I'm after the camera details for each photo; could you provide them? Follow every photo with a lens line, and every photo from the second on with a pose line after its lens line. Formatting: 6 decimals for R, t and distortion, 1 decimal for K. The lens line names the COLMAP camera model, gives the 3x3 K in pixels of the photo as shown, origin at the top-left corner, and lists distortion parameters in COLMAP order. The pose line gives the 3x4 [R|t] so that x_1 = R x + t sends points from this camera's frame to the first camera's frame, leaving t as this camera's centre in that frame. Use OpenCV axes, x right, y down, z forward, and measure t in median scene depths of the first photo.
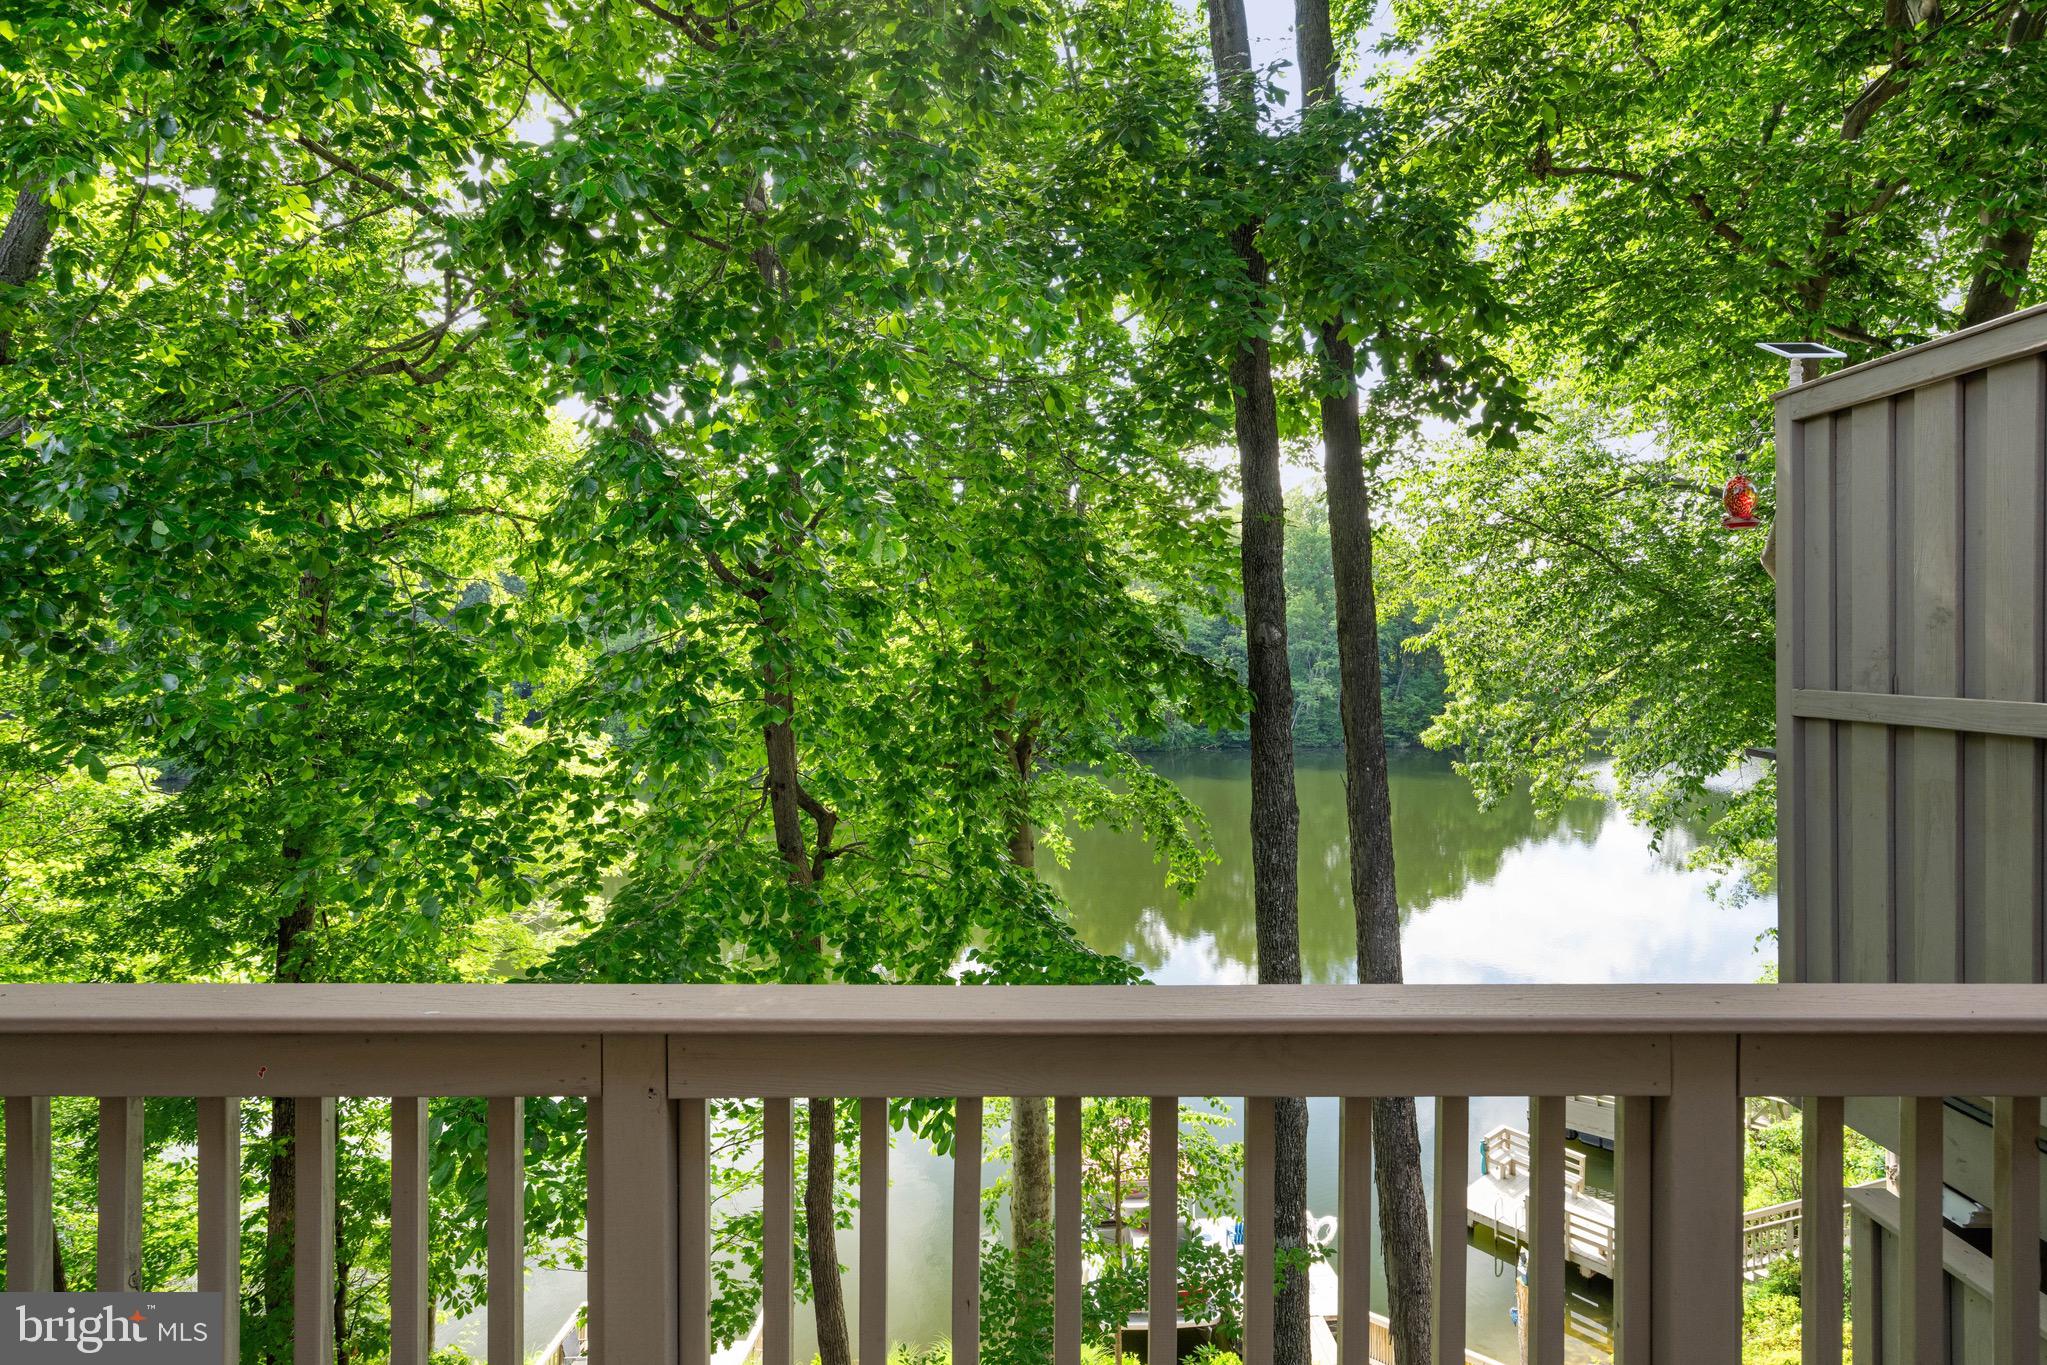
lens RADIAL K [[1092.4, 0, 1041.5], [0, 1092.4, 653.5], [0, 0, 1]] dist [0.001662, 0.001058]
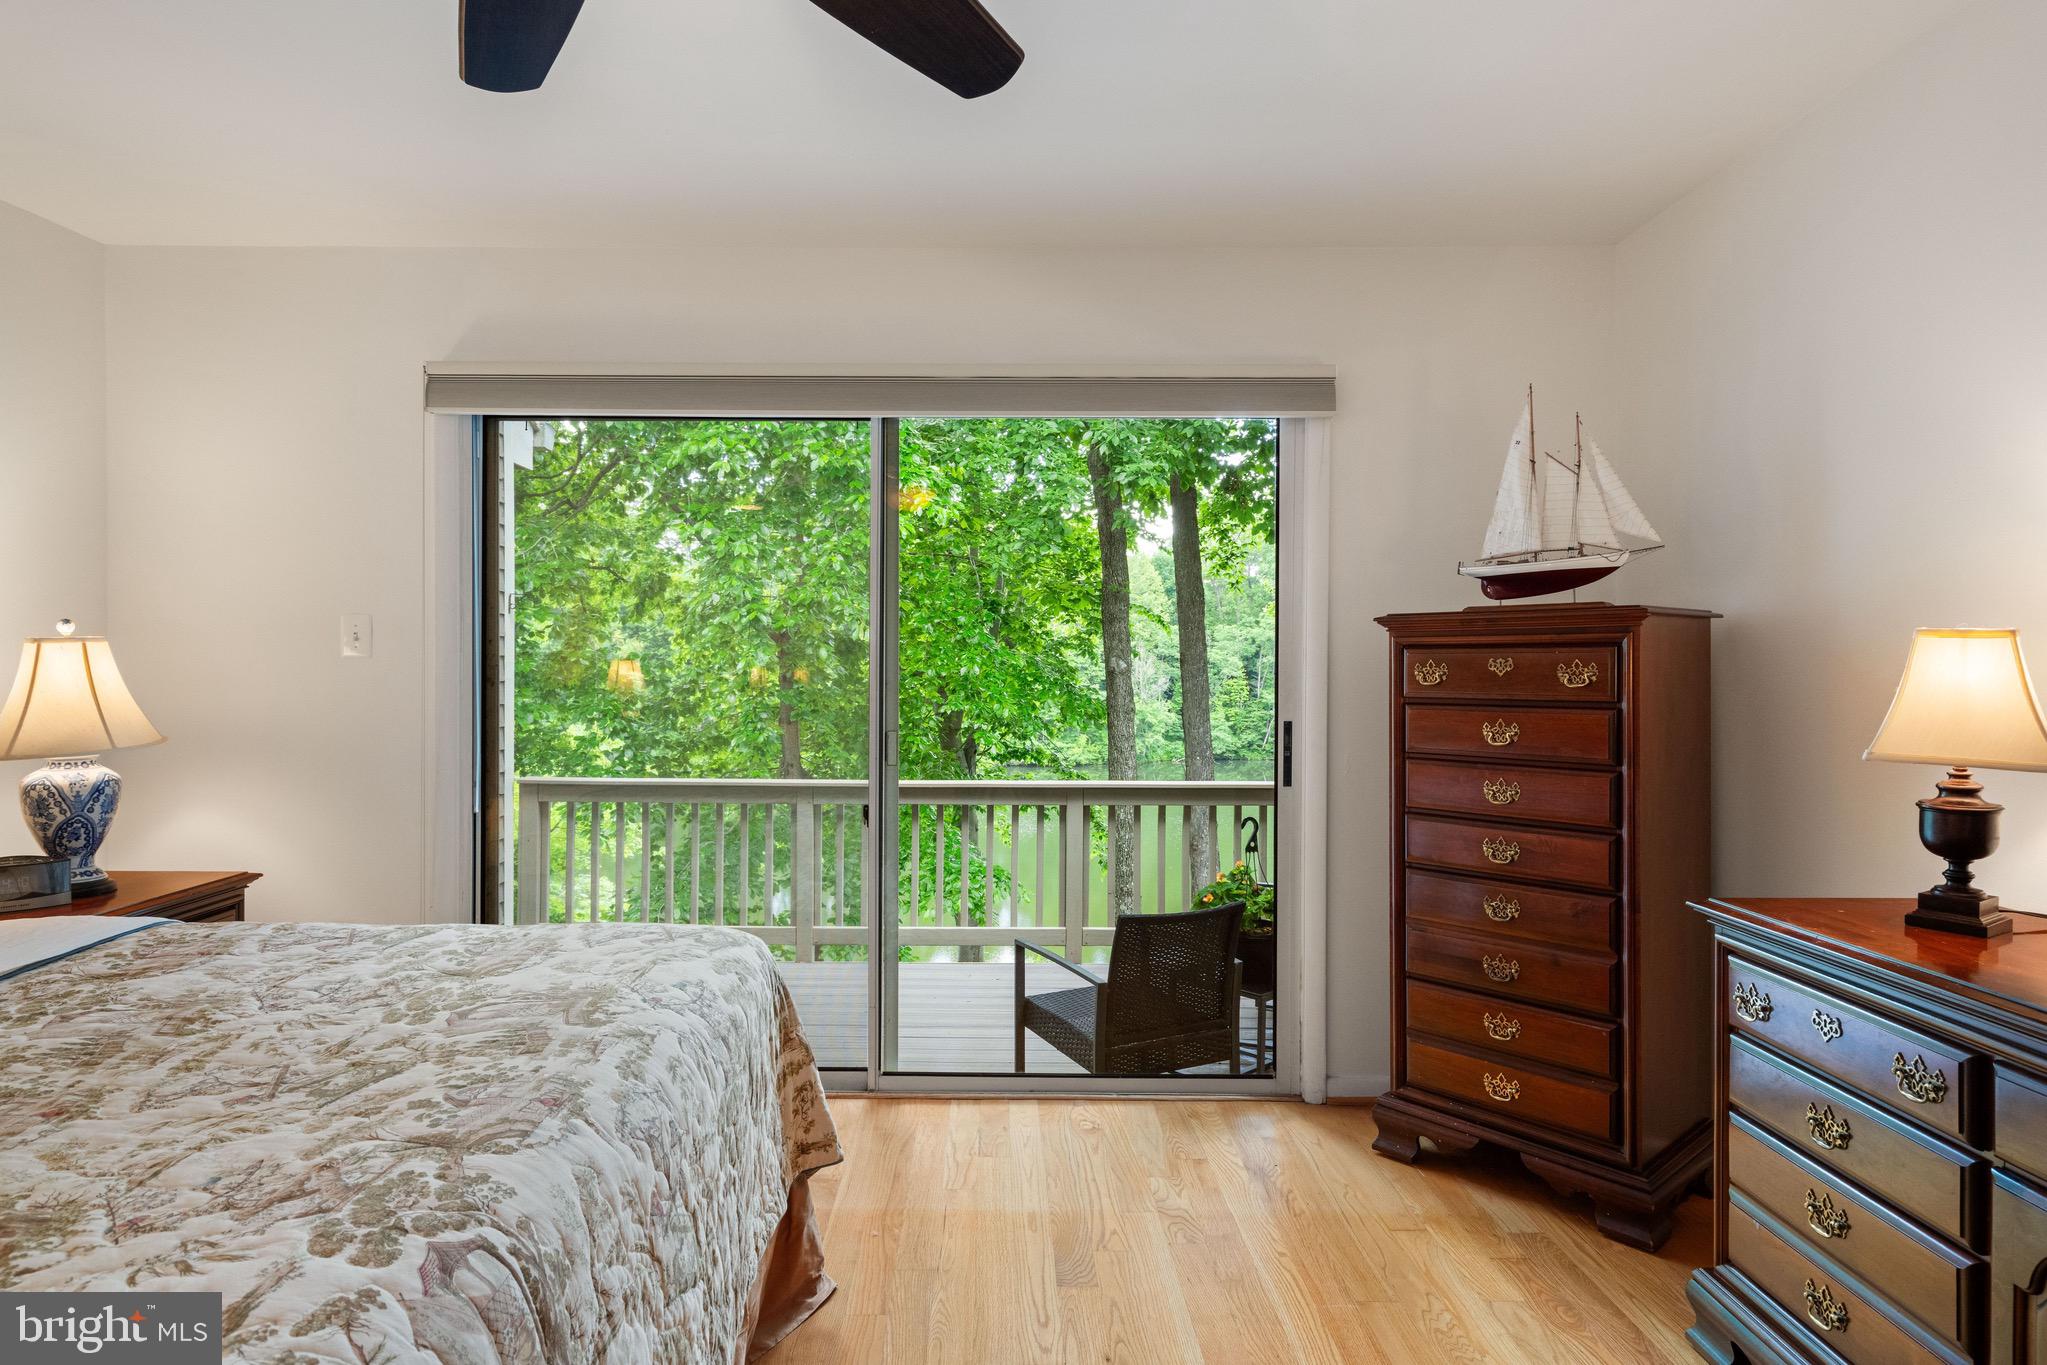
lens RADIAL K [[1092.4, 0, 1017.9], [0, 1092.4, 678.2], [0, 0, 1]] dist [0.001662, 0.001058]
pose [[0.999979, 0.005503, 0.003273, 0.059531], [-0.005540, 0.999920, 0.011337, -0.014596], [-0.003211, -0.011355, 0.999930, -0.448431]]
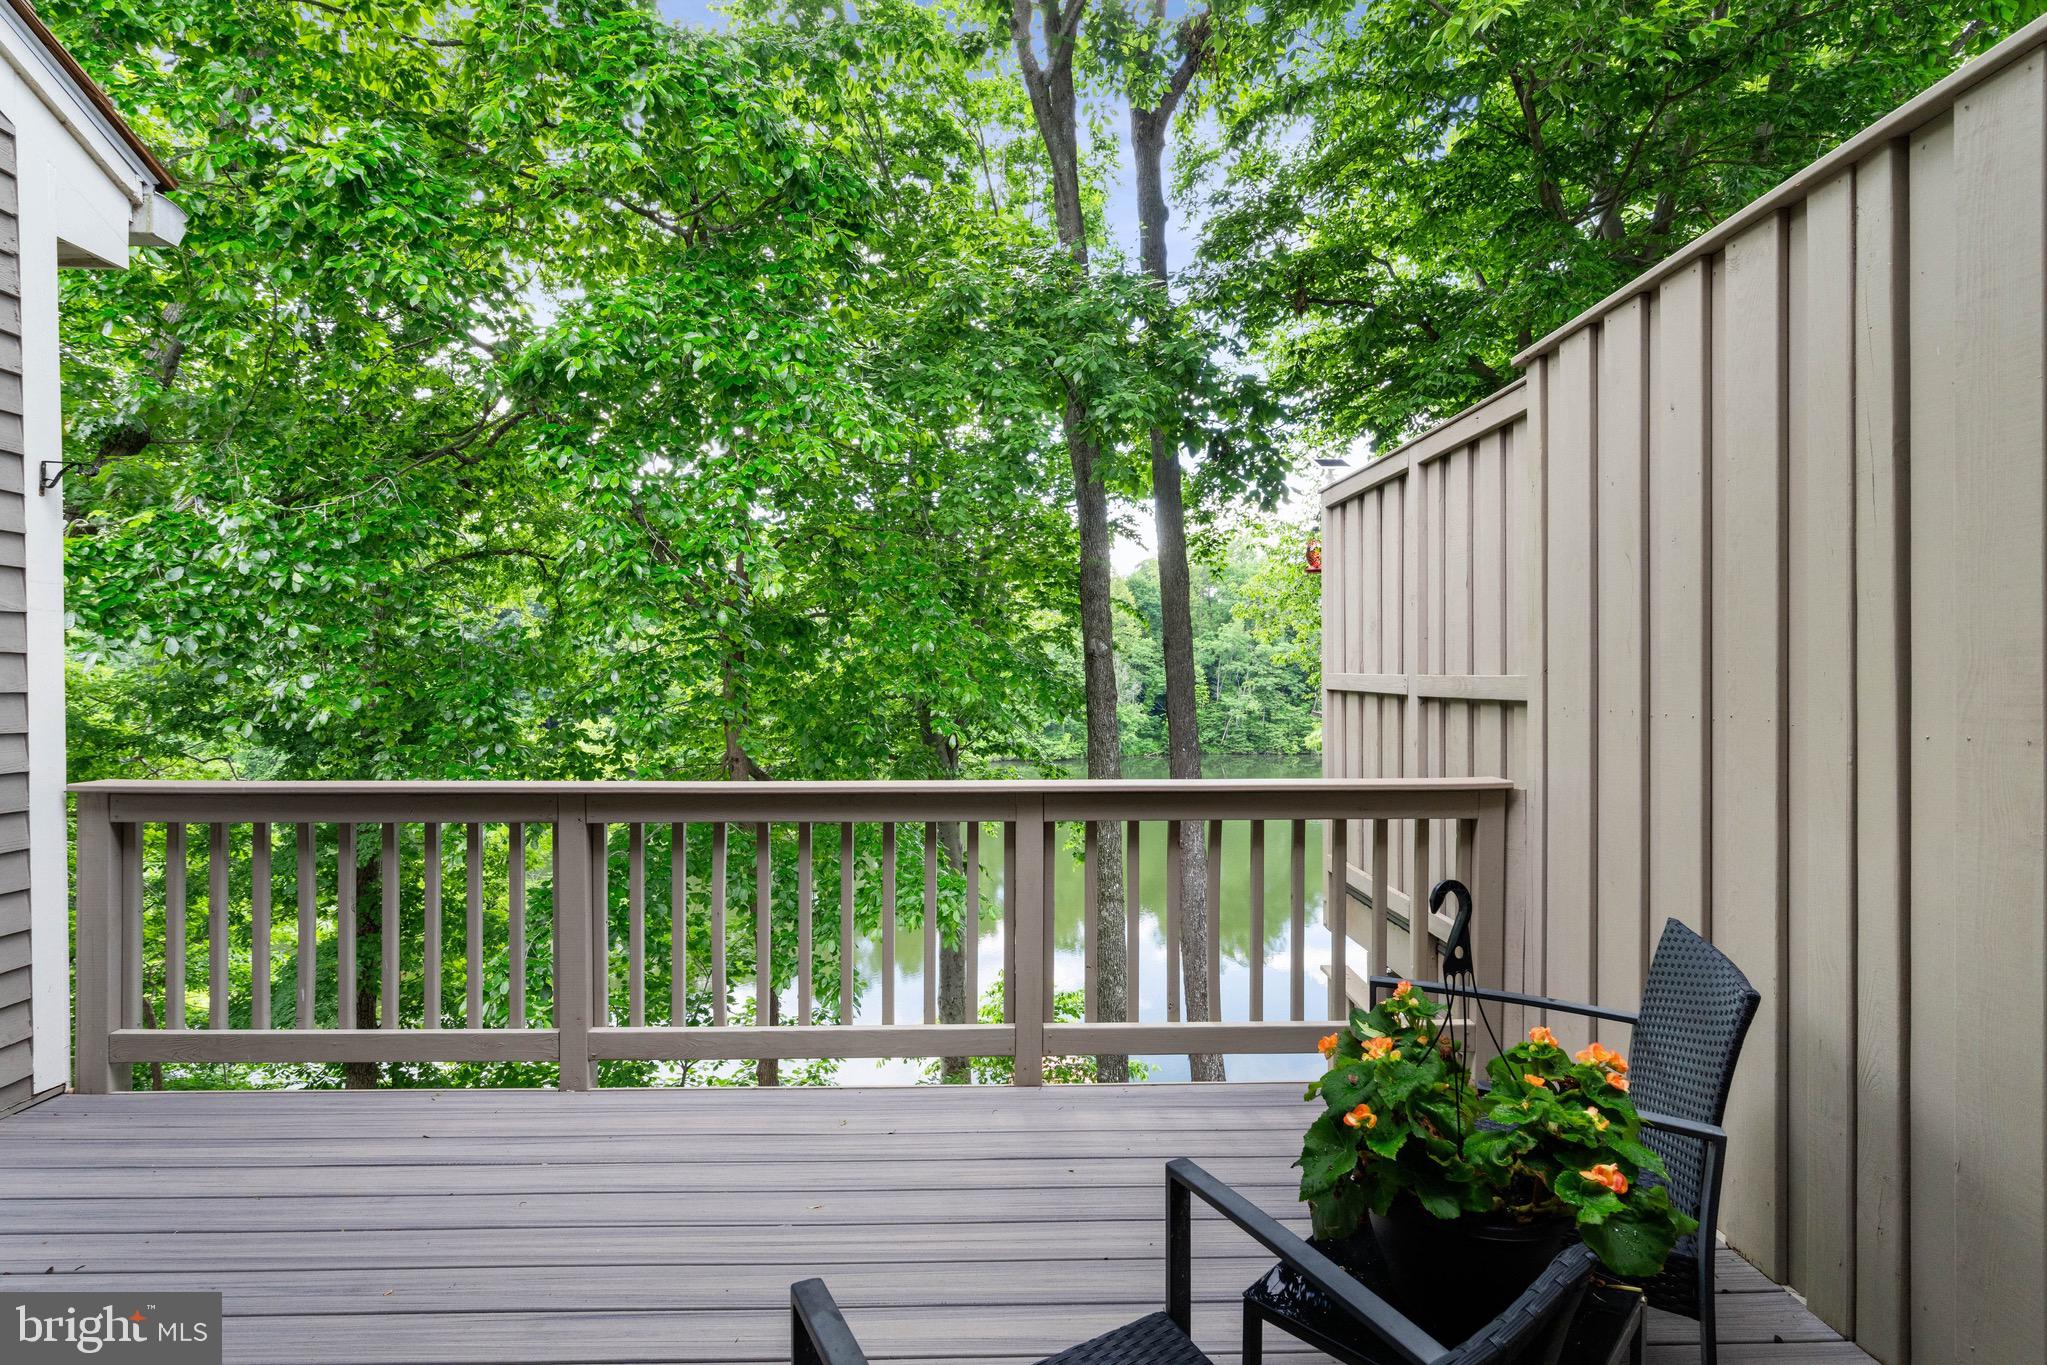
lens RADIAL K [[950.5, 0, 1030.2], [0, 950.5, 671.7], [0, 0, 1]] dist [-0.007545, 0.002169]
pose [[0.999711, -0.000847, 0.024023, 0.086407], [0.000900, 0.999997, -0.002192, 0.013417], [-0.024021, 0.002213, 0.999709, -0.159680]]
